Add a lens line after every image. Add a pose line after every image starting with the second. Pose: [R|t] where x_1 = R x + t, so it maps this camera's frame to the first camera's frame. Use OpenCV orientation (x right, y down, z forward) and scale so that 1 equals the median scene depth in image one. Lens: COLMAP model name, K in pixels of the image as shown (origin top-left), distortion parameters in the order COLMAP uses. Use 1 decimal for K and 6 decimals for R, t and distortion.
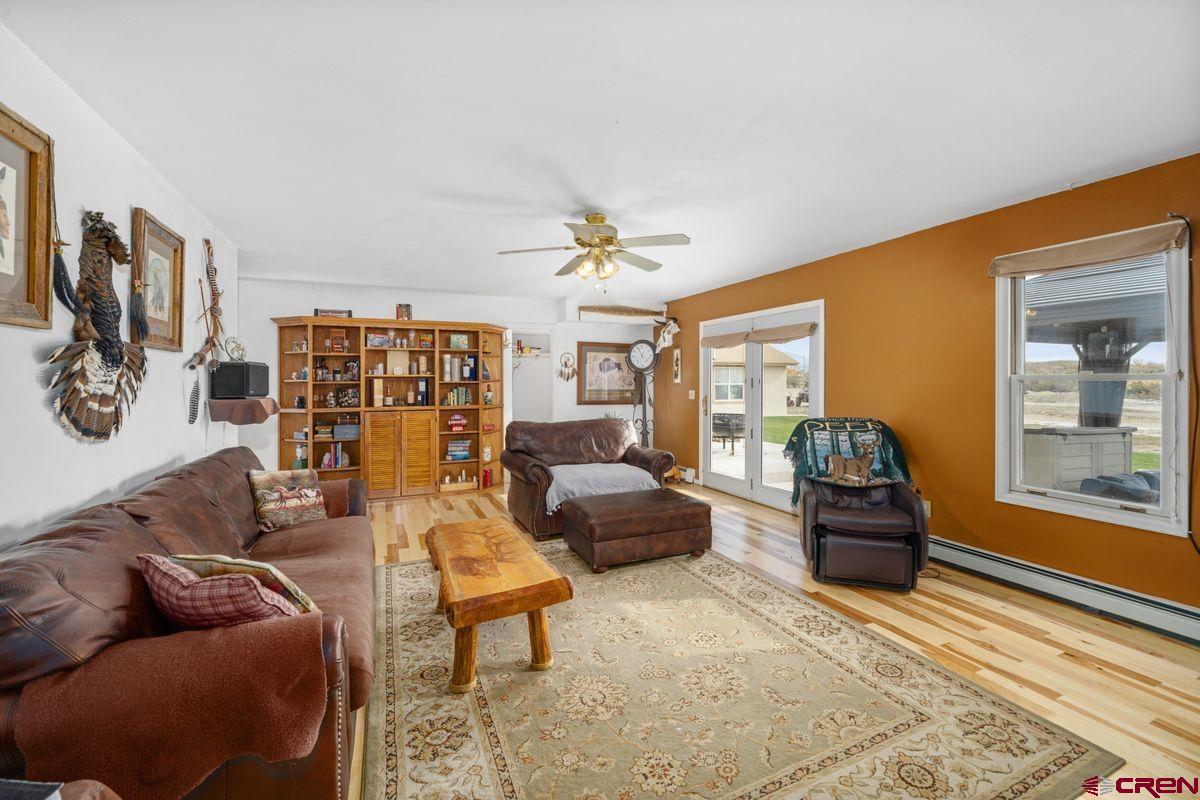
lens RADIAL K [[563.9, 0, 606.6], [0, 563.9, 385.5], [0, 0, 1]] dist [0.001134, 0.000053]
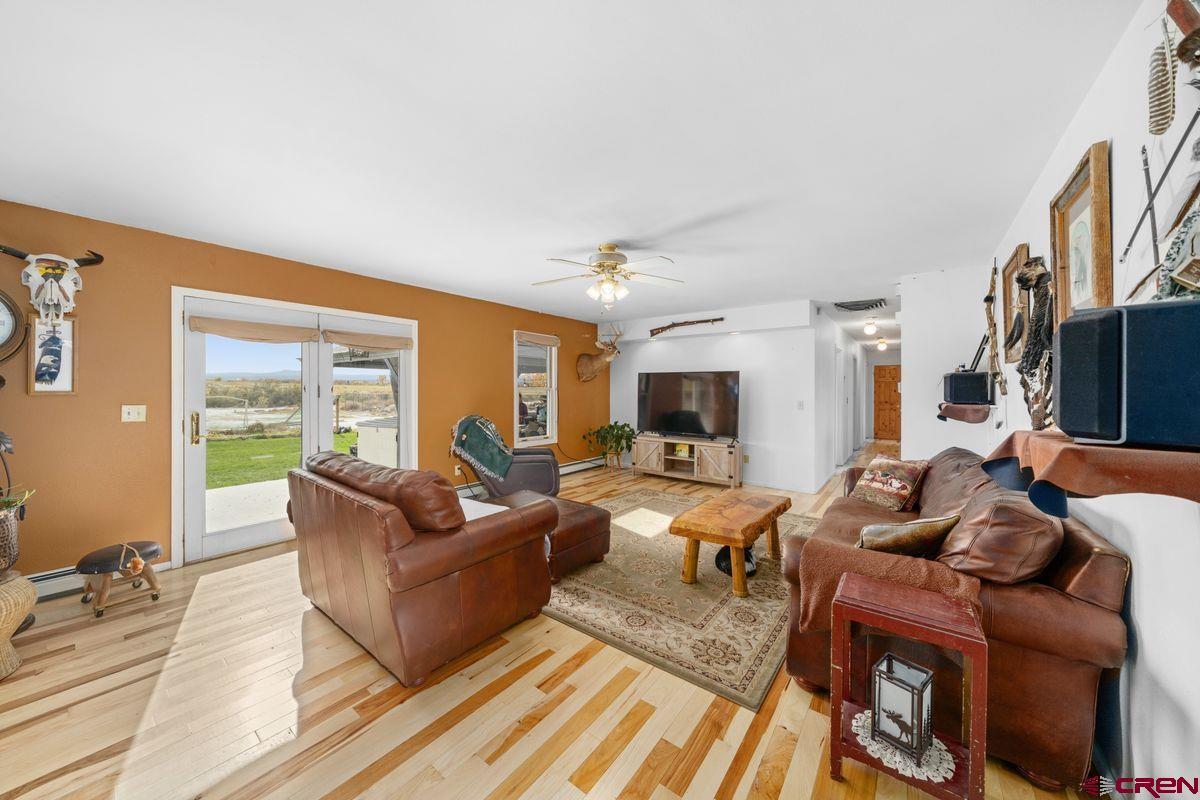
lens RADIAL K [[411.6, 0, 601.6], [0, 411.6, 390.7], [0, 0, 1]] dist [-0.000885, -0.000081]
pose [[-0.518768, -0.005642, 0.854897, -0.448010], [0.000380, 0.999977, 0.006830, -0.007978], [-0.854915, 0.003868, -0.518753, 0.881983]]
